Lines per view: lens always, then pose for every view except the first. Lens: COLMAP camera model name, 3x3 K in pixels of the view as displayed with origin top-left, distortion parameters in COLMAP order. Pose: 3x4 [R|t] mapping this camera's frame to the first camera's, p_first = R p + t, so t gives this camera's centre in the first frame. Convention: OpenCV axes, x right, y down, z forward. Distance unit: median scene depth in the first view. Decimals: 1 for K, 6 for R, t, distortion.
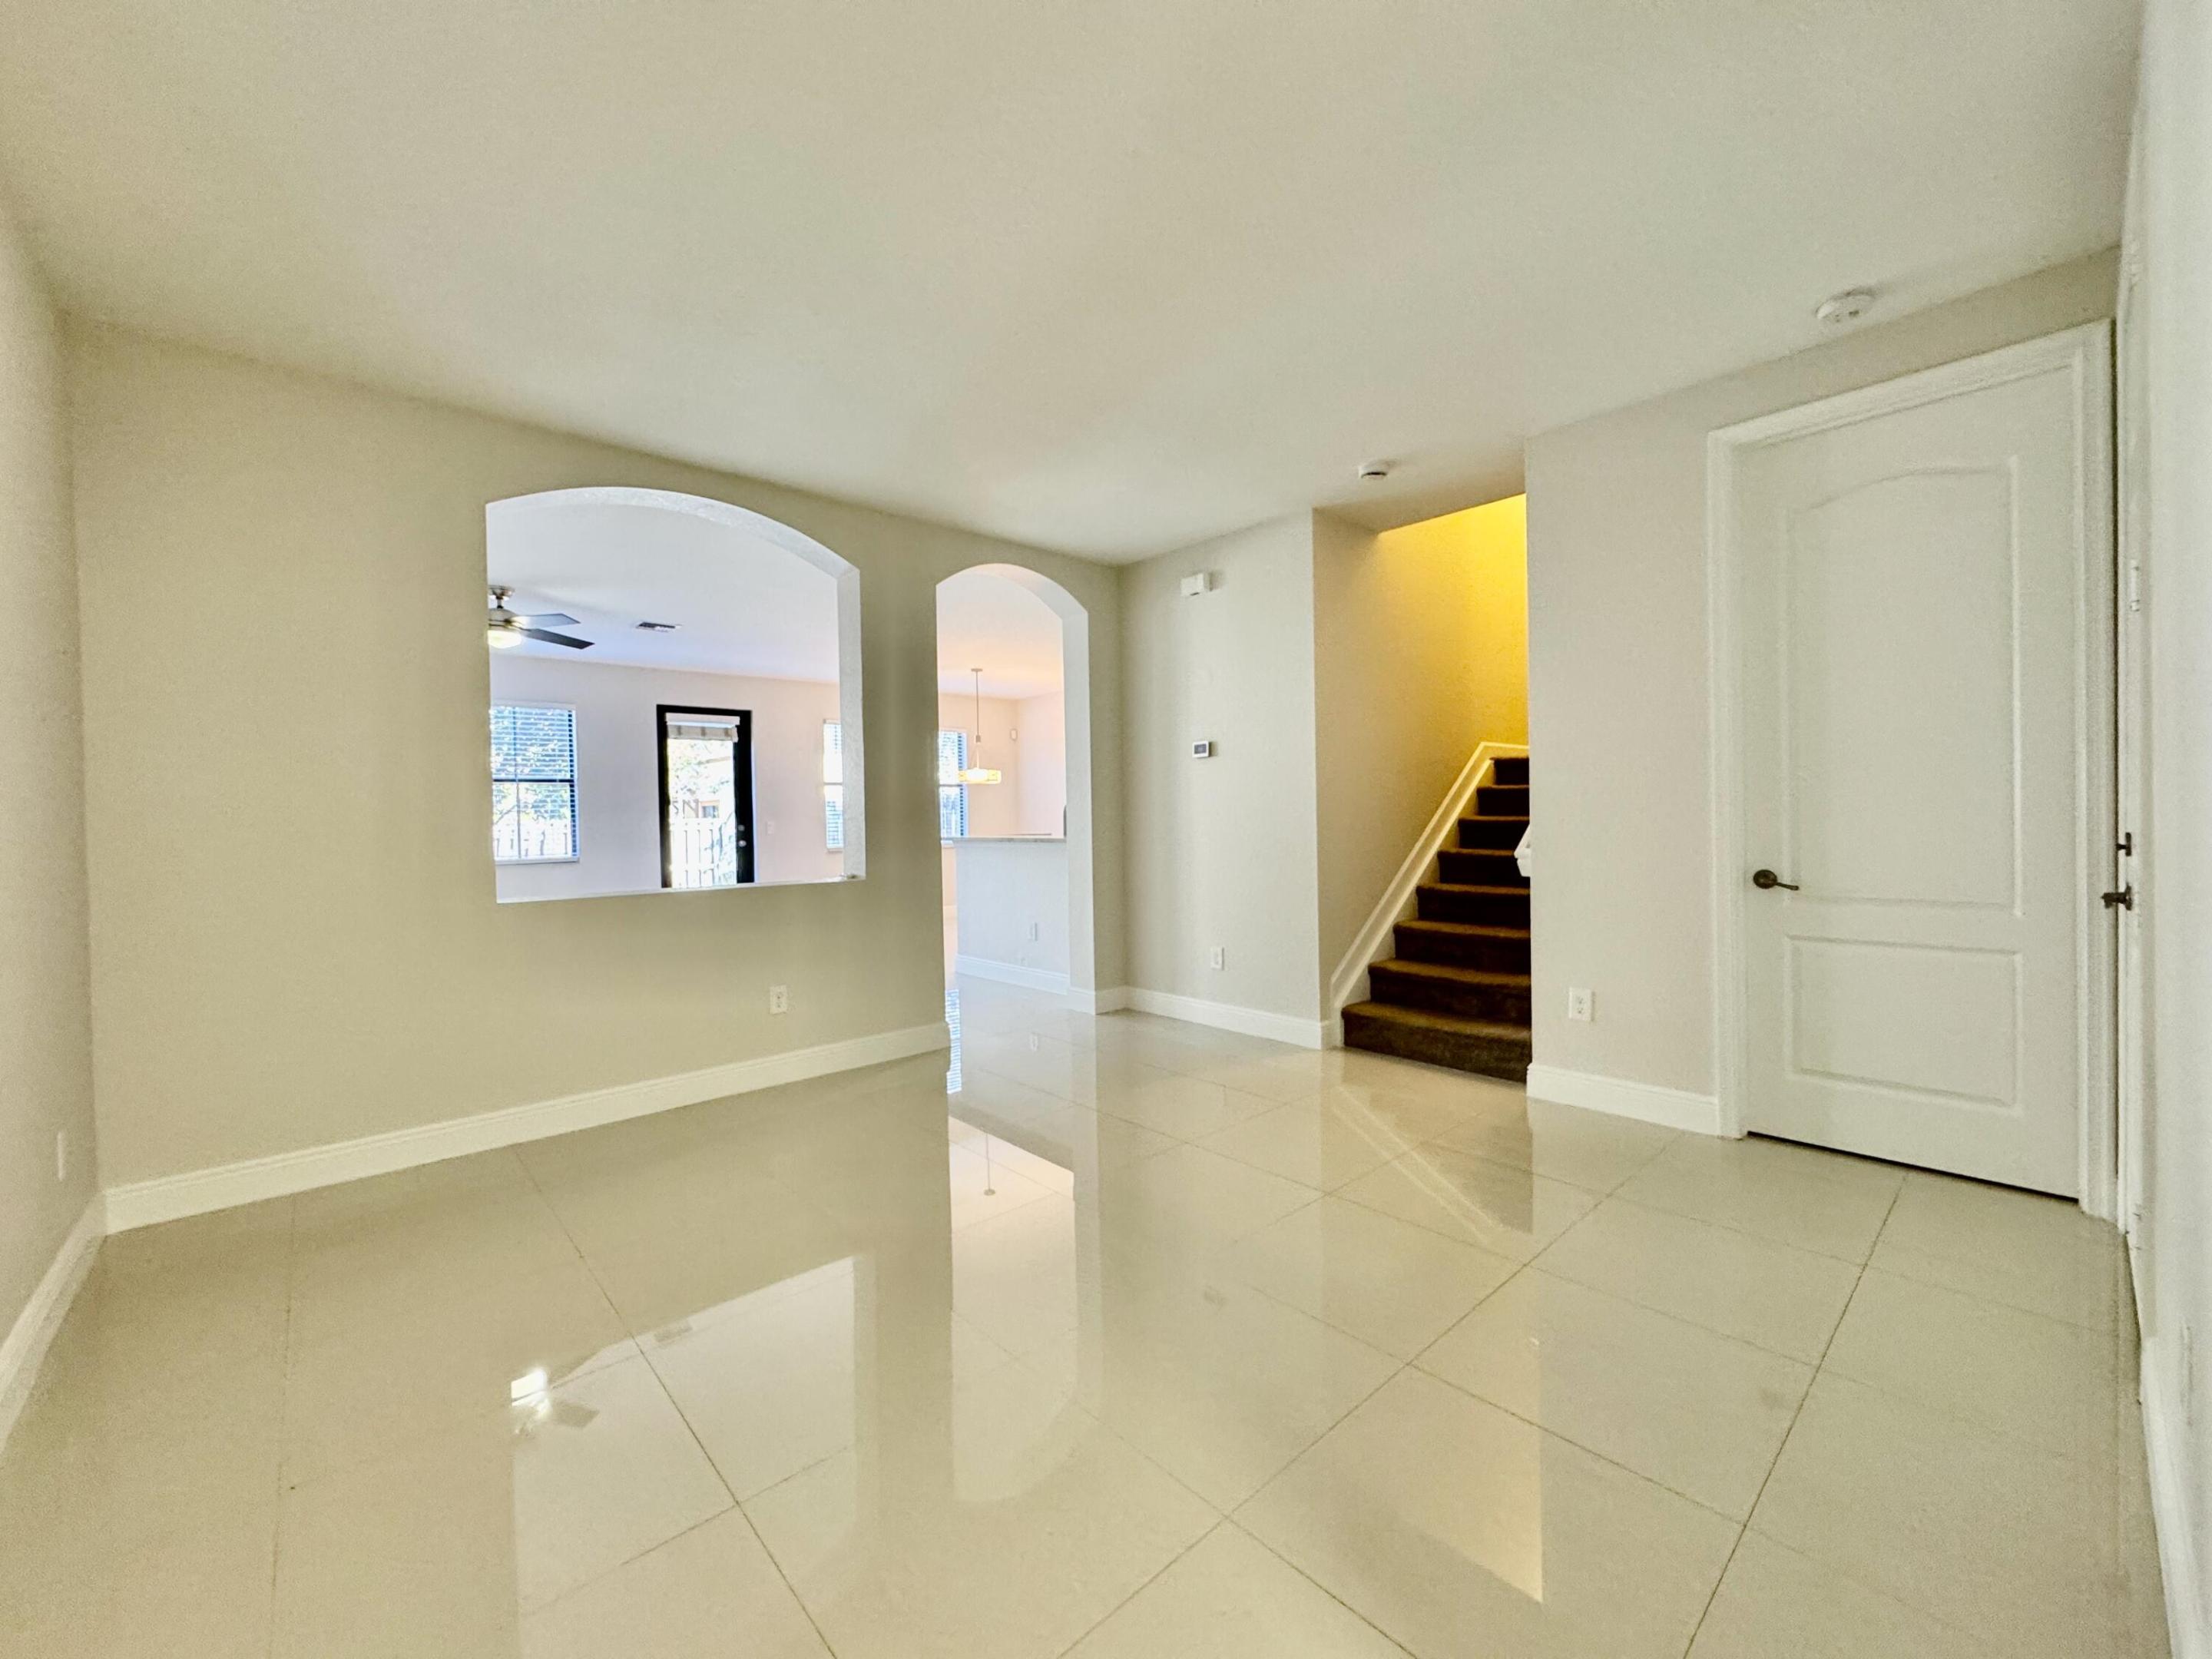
lens RADIAL K [[861.3, 0, 1109.4], [0, 861.3, 826.7], [0, 0, 1]] dist [0.001404, -0.000238]
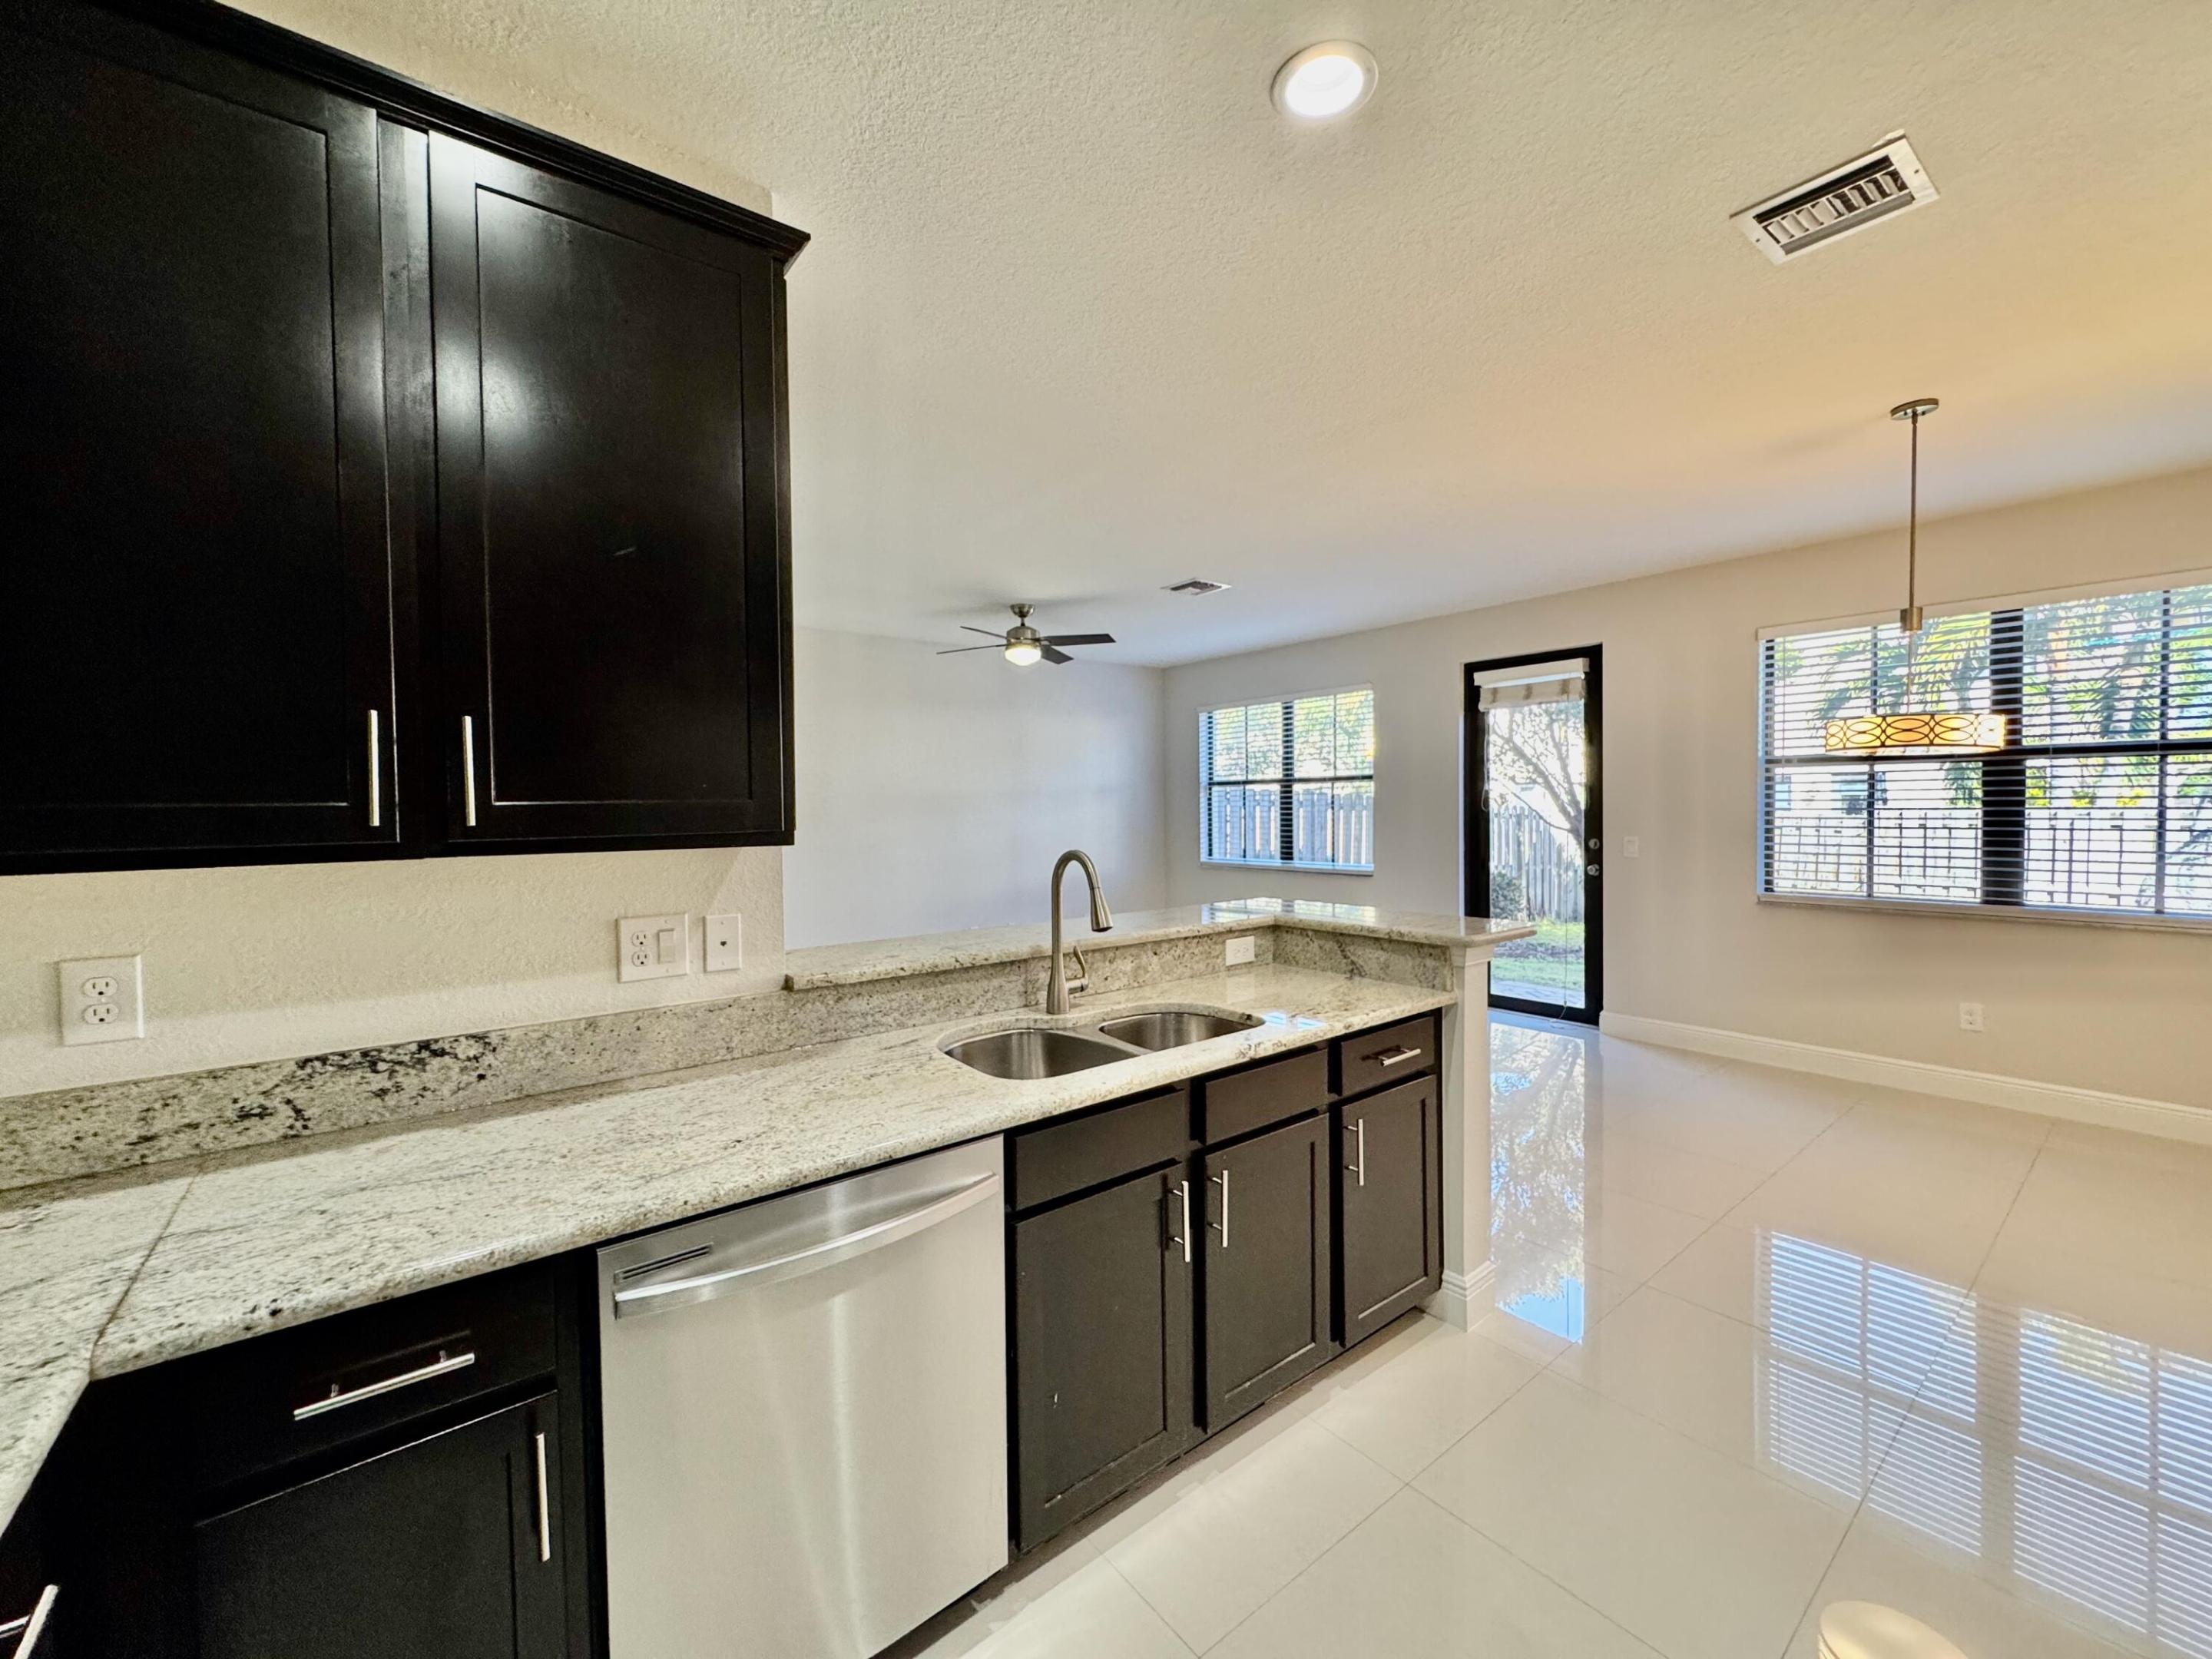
lens RADIAL K [[893.3, 0, 1114.3], [0, 893.3, 822.8], [0, 0, 1]] dist [0.015445, 0.000349]
pose [[-0.059994, 0.042054, -0.997312, 0.452576], [-0.001880, 0.999106, 0.042242, -0.083945], [0.998197, 0.004409, -0.059861, 1.514027]]
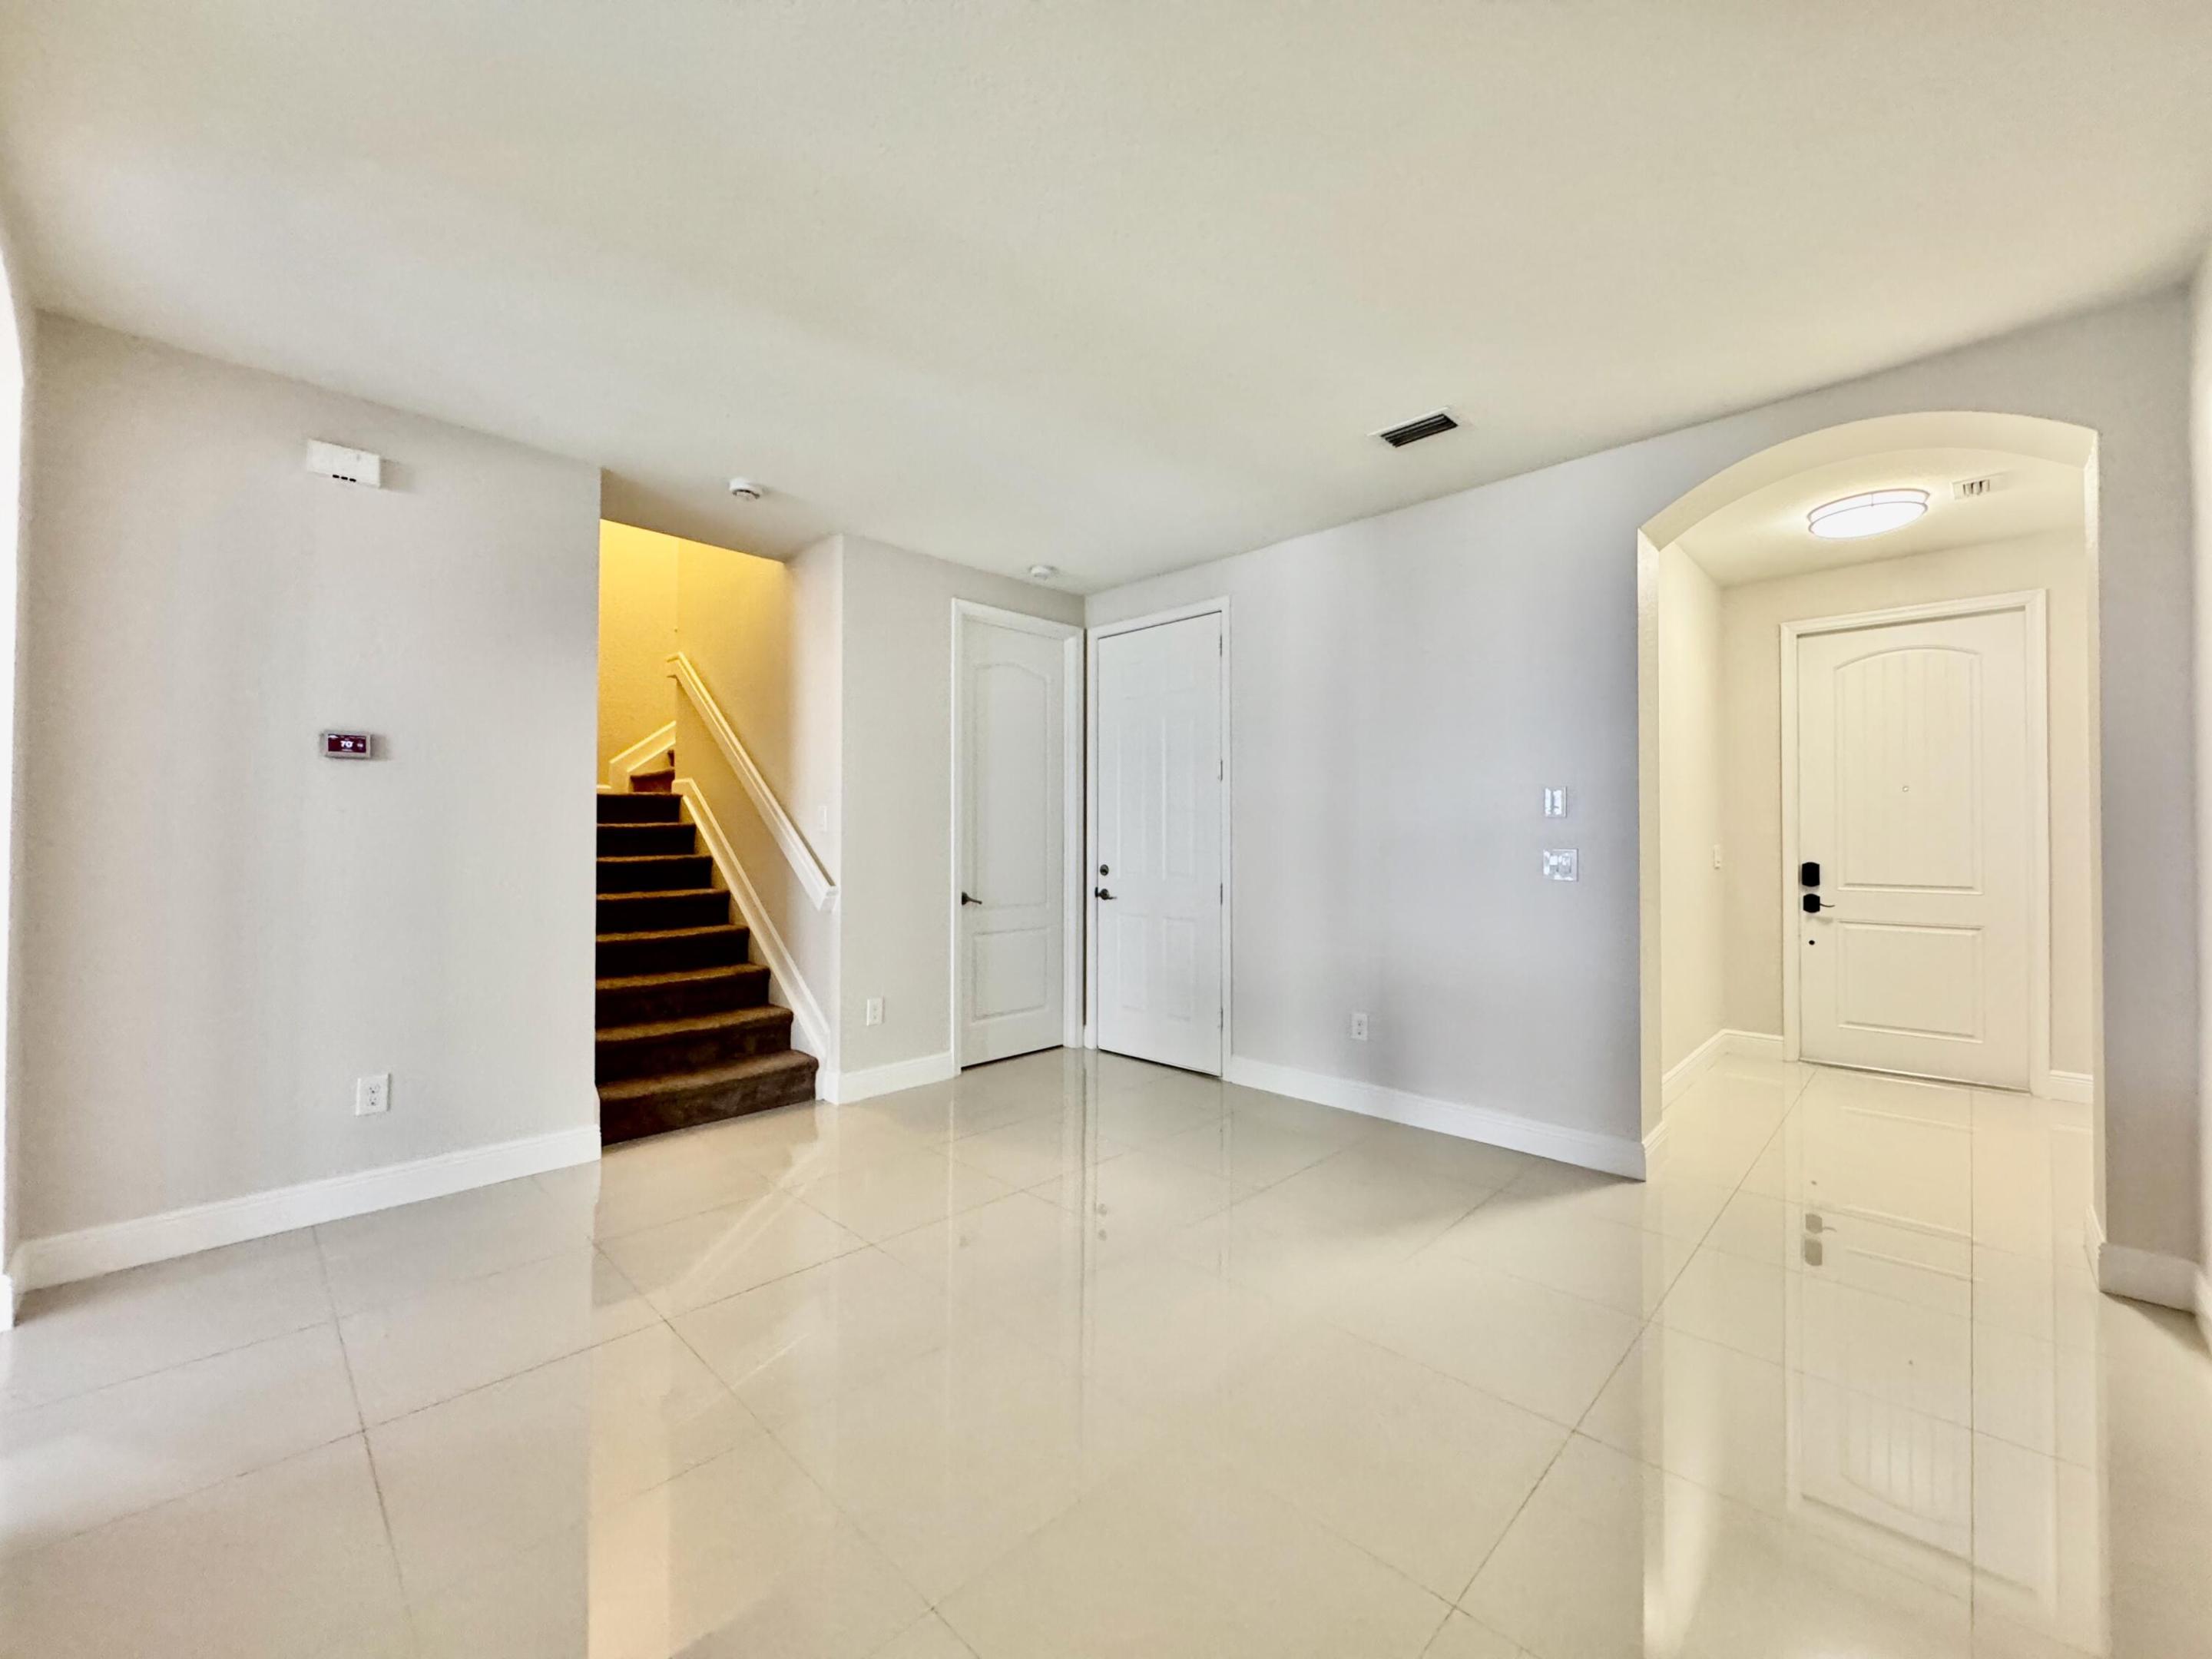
lens RADIAL K [[886.6, 0, 1106.0], [0, 886.6, 829.5], [0, 0, 1]] dist [0.002161, 0.000322]
pose [[-0.046971, 0.029717, 0.998454, -0.585065], [0.013058, 0.999490, -0.029134, -0.008617], [-0.998811, 0.011669, -0.047335, 0.580627]]
